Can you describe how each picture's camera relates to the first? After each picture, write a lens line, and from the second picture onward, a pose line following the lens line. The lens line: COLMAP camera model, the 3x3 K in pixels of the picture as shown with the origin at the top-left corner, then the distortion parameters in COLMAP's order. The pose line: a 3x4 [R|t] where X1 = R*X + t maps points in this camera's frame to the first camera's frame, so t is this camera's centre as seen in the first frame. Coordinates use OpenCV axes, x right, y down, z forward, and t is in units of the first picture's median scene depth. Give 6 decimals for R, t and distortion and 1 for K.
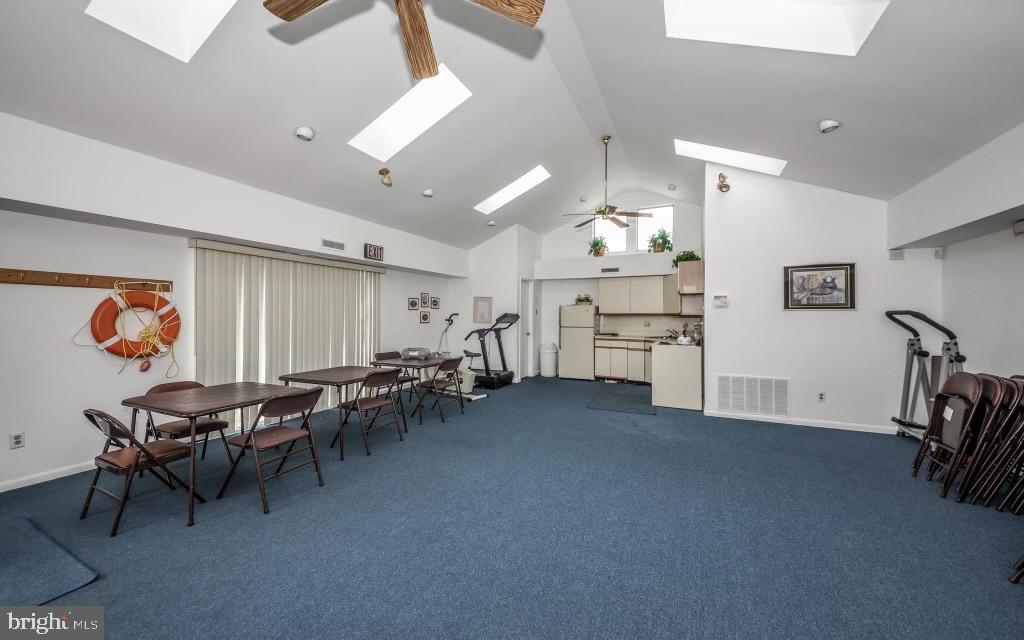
lens RADIAL K [[394.1, 0, 512.0], [0, 394.1, 320.0], [0, 0, 1]] dist [0.000910, -0.000051]
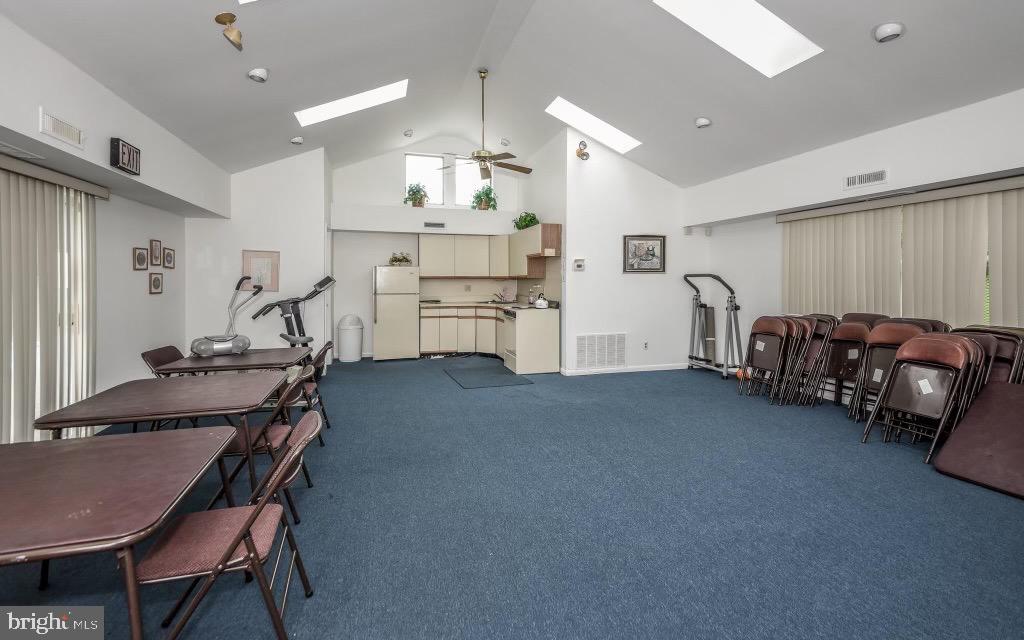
lens RADIAL K [[483.9, 0, 511.9], [0, 483.9, 292.9], [0, 0, 1]] dist [0.136125, -0.000116]
pose [[0.729297, -0.025246, 0.683732, -0.464003], [0.013540, 0.999656, 0.022469, -0.004055], [-0.684064, -0.007129, 0.729387, 0.169524]]
